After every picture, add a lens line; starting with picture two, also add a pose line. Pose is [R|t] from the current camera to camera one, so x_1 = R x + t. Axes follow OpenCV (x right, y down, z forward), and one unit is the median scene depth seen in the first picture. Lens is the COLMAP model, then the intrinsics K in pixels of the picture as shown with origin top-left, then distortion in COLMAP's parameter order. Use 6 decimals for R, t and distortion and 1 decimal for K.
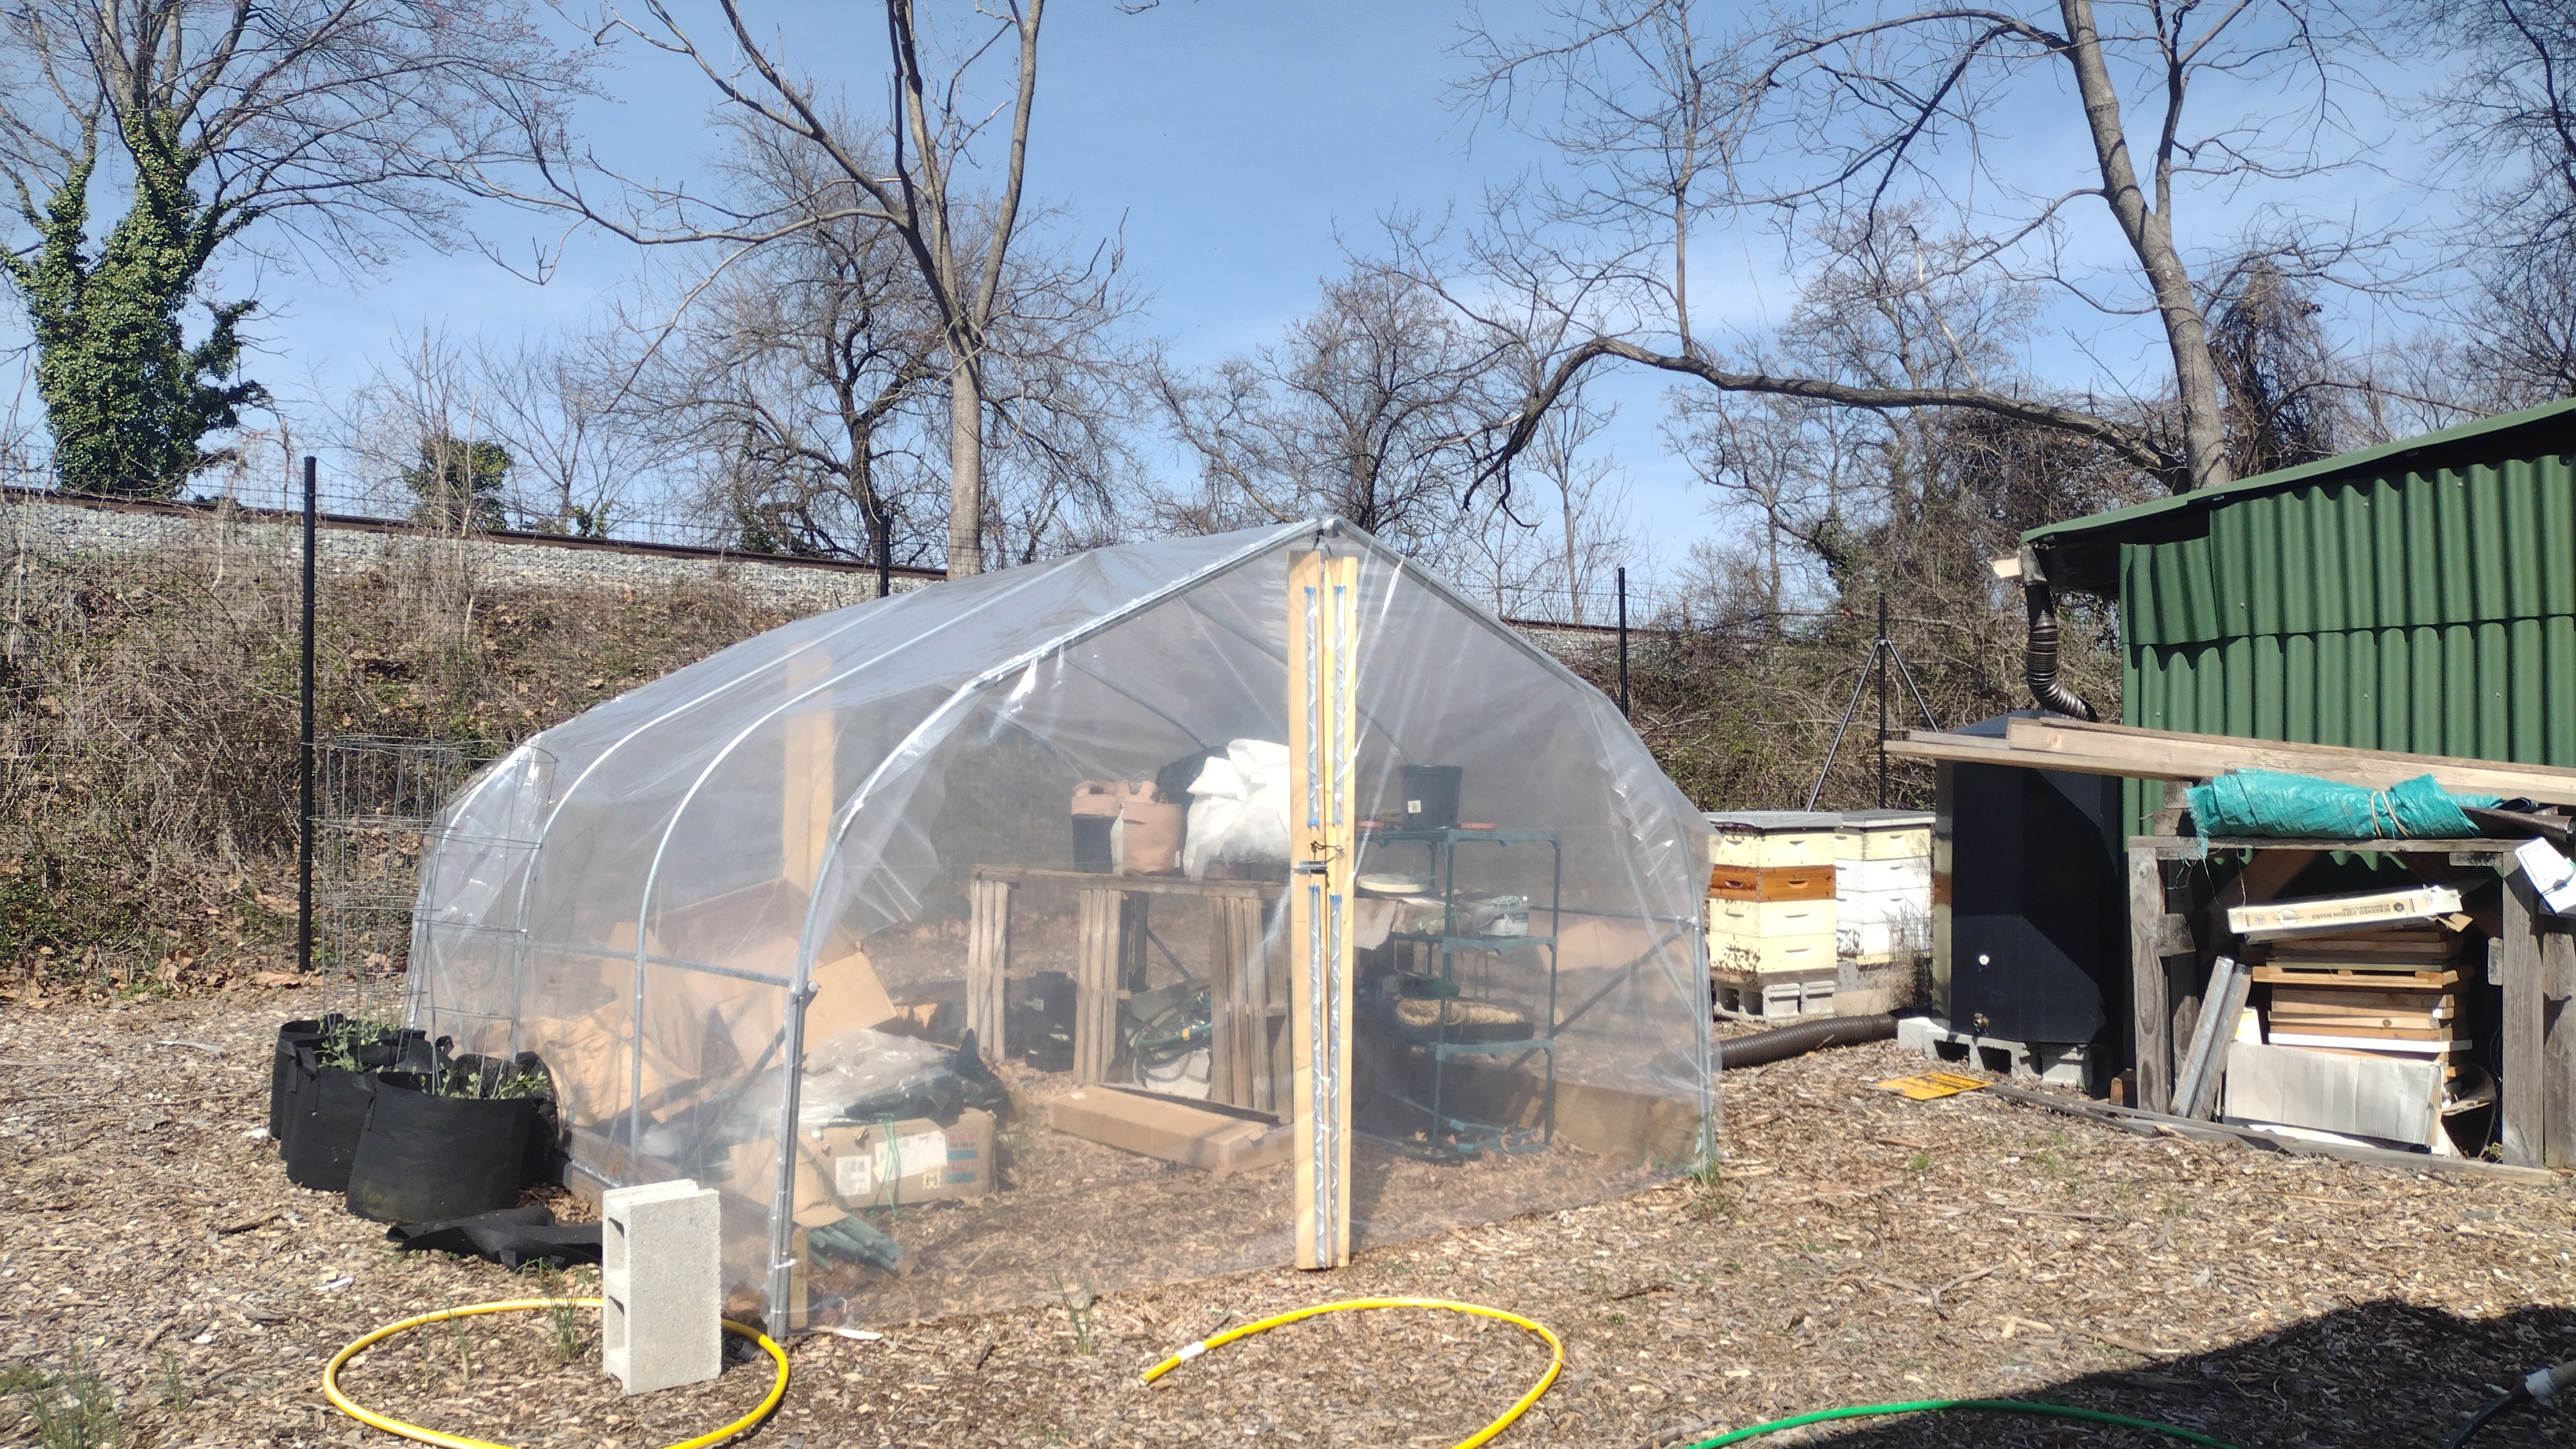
lens RADIAL K [[1899.9, 0, 1288.0], [0, 1899.9, 724.5], [0, 0, 1]] dist [0.113426, -0.158166]
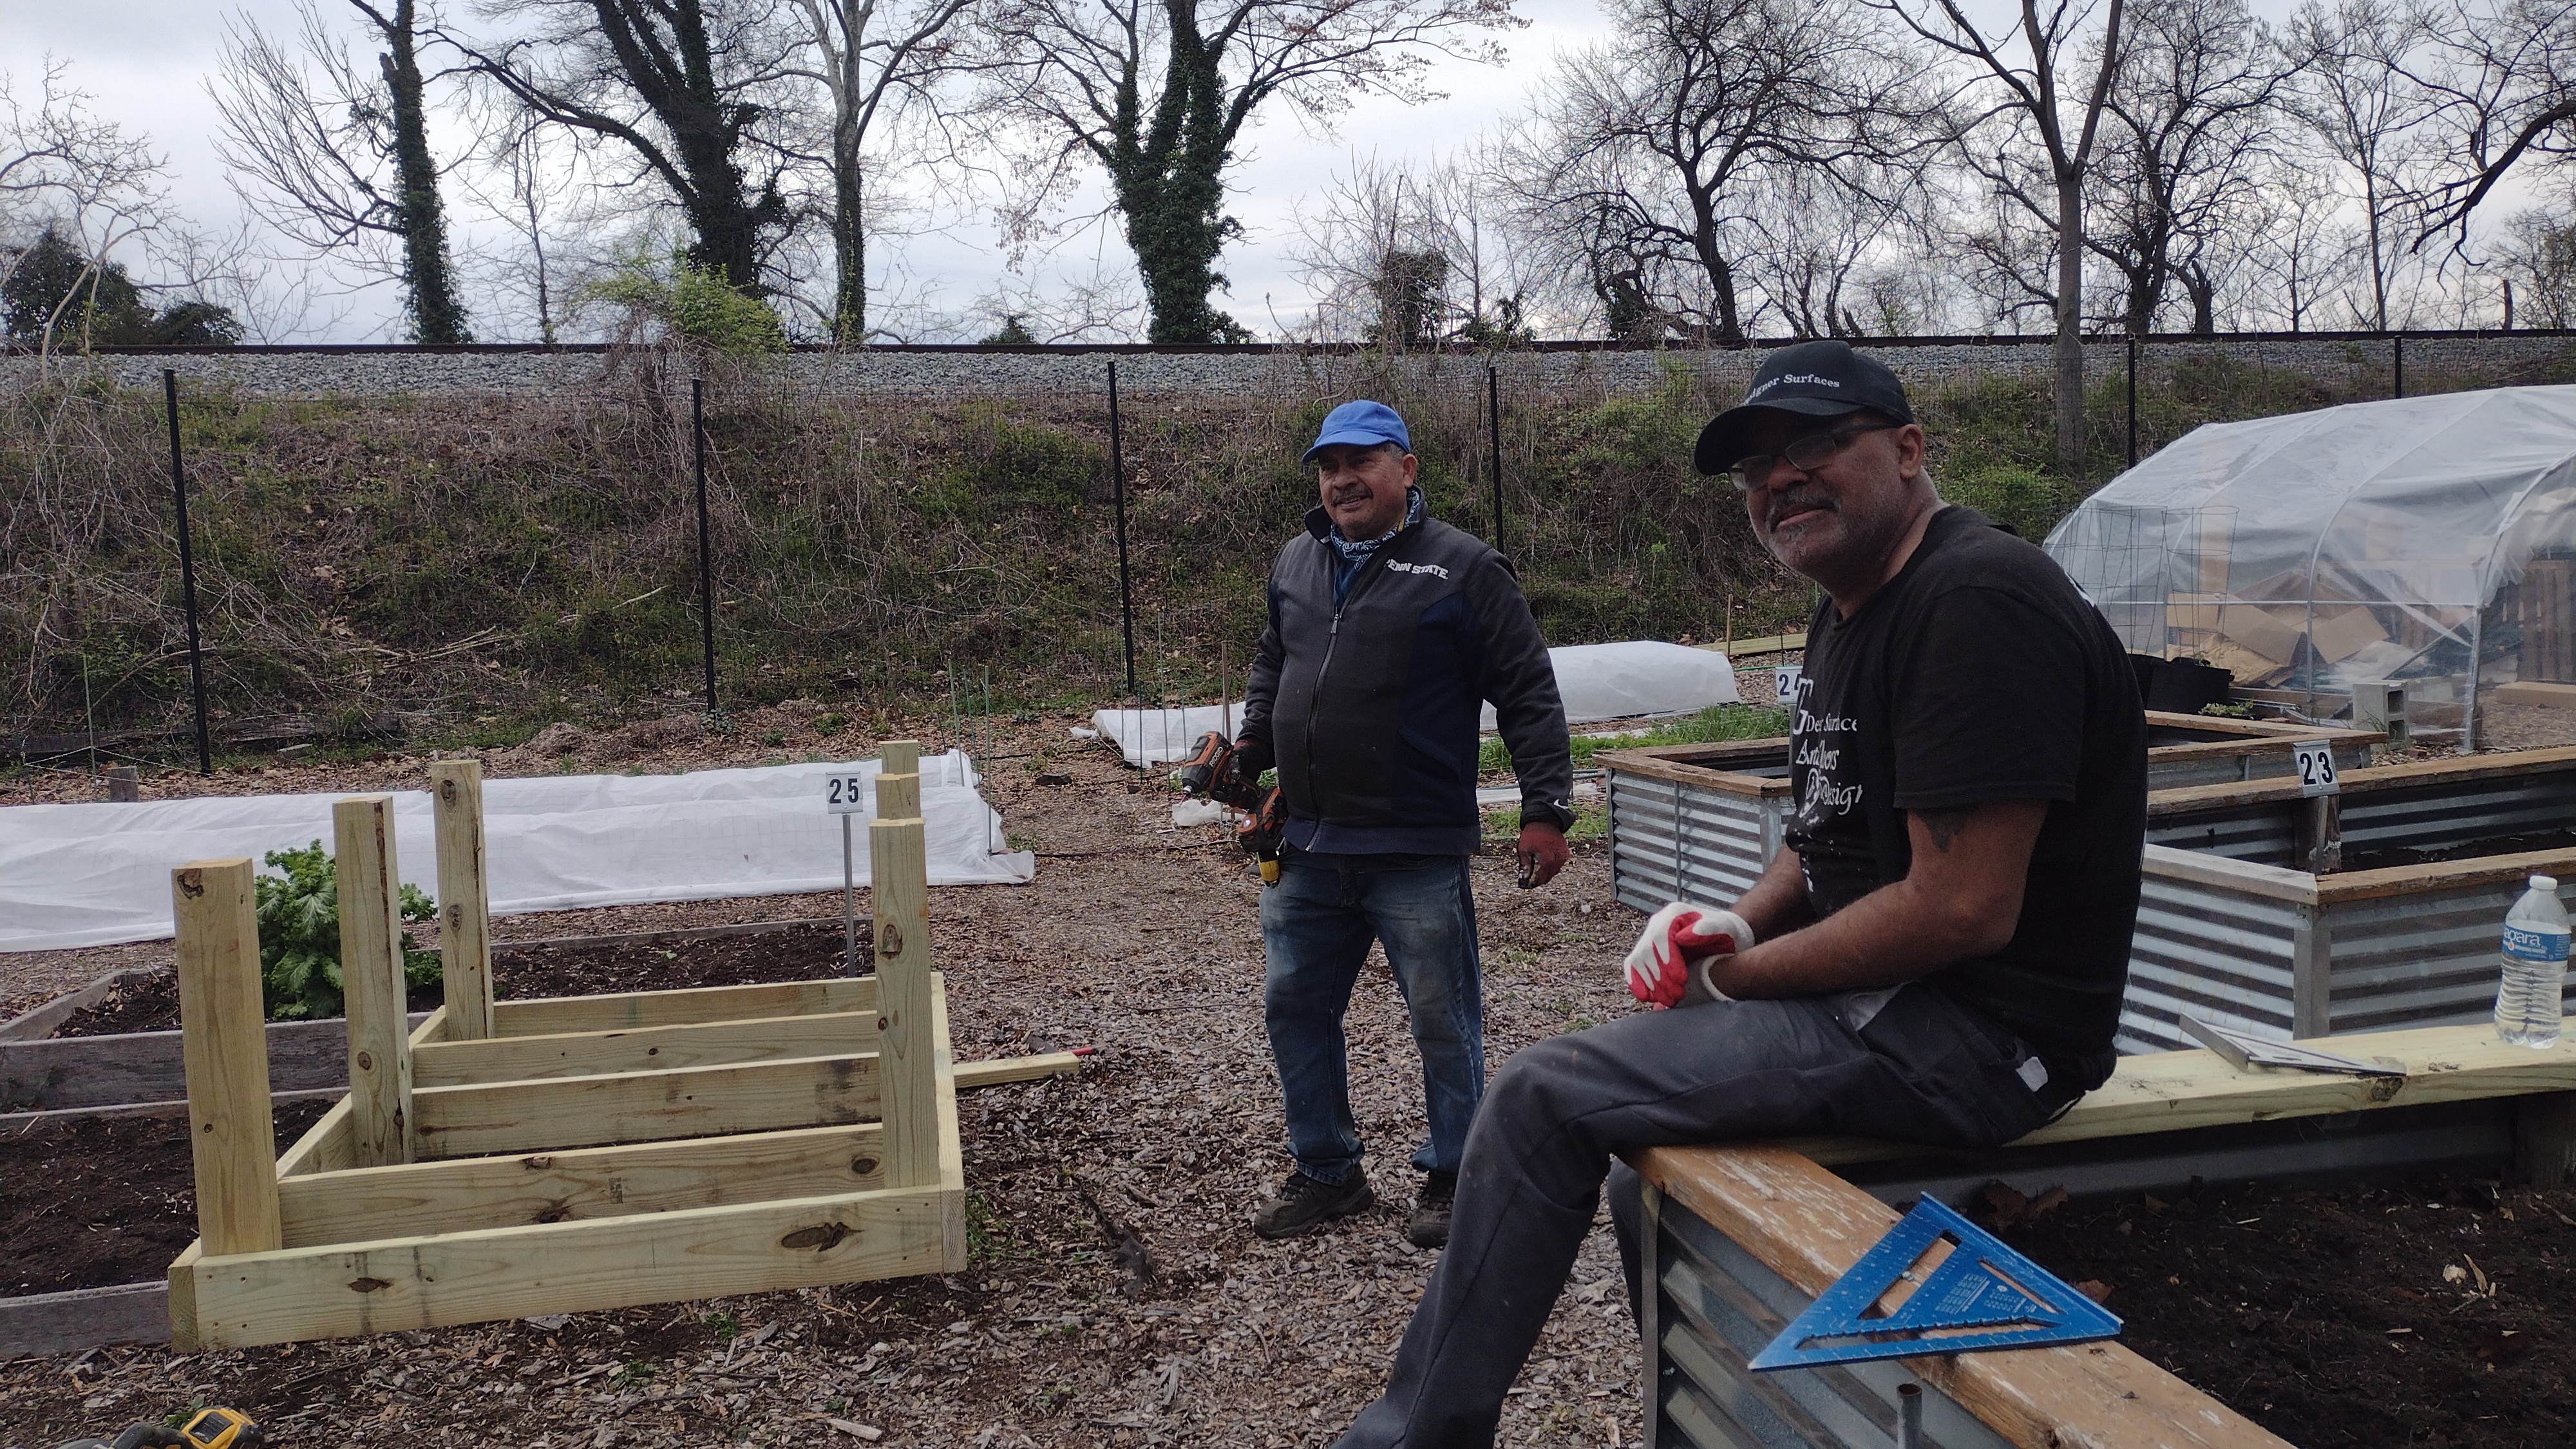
lens RADIAL K [[1899.9, 0, 1288.0], [0, 1899.9, 724.5], [0, 0, 1]] dist [0.113426, -0.158166]
pose [[0.949900, -0.011929, -0.312327, -0.103295], [0.056355, 0.989431, 0.133606, -0.012729], [0.307433, -0.144514, 0.940532, -0.199290]]
